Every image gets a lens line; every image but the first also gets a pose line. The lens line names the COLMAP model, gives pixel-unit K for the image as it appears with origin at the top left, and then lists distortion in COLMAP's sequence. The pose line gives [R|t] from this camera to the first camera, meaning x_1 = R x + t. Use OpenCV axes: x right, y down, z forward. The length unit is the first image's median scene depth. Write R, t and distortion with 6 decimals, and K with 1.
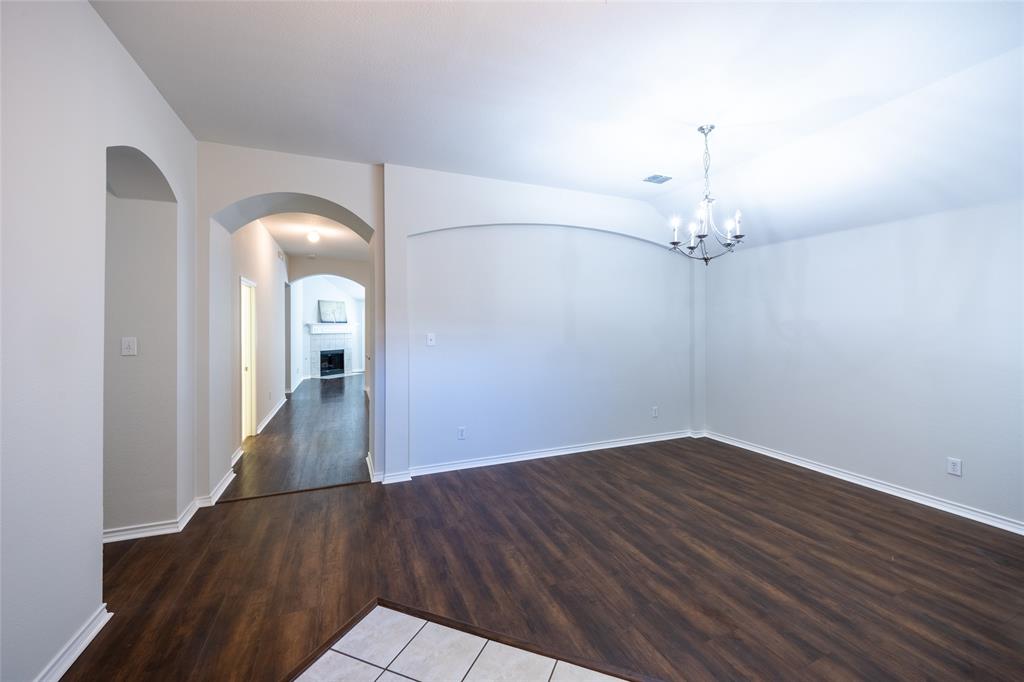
lens RADIAL K [[406.6, 0, 515.9], [0, 406.6, 332.0], [0, 0, 1]] dist [-0.003325, -0.000173]
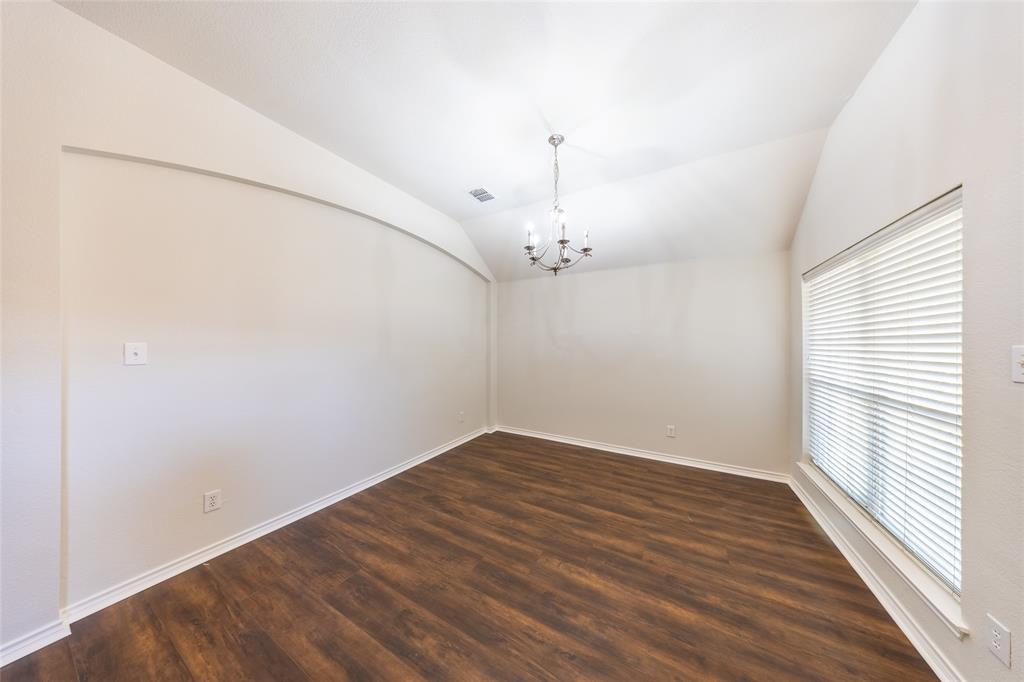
lens RADIAL K [[298.6, 0, 514.7], [0, 298.6, 341.3], [0, 0, 1]] dist [-0.003075, -0.000333]
pose [[0.787800, 0.007967, 0.615880, -0.063762], [0.002401, 0.999869, -0.016005, 0.011776], [-0.615926, 0.014087, 0.787678, 0.448281]]
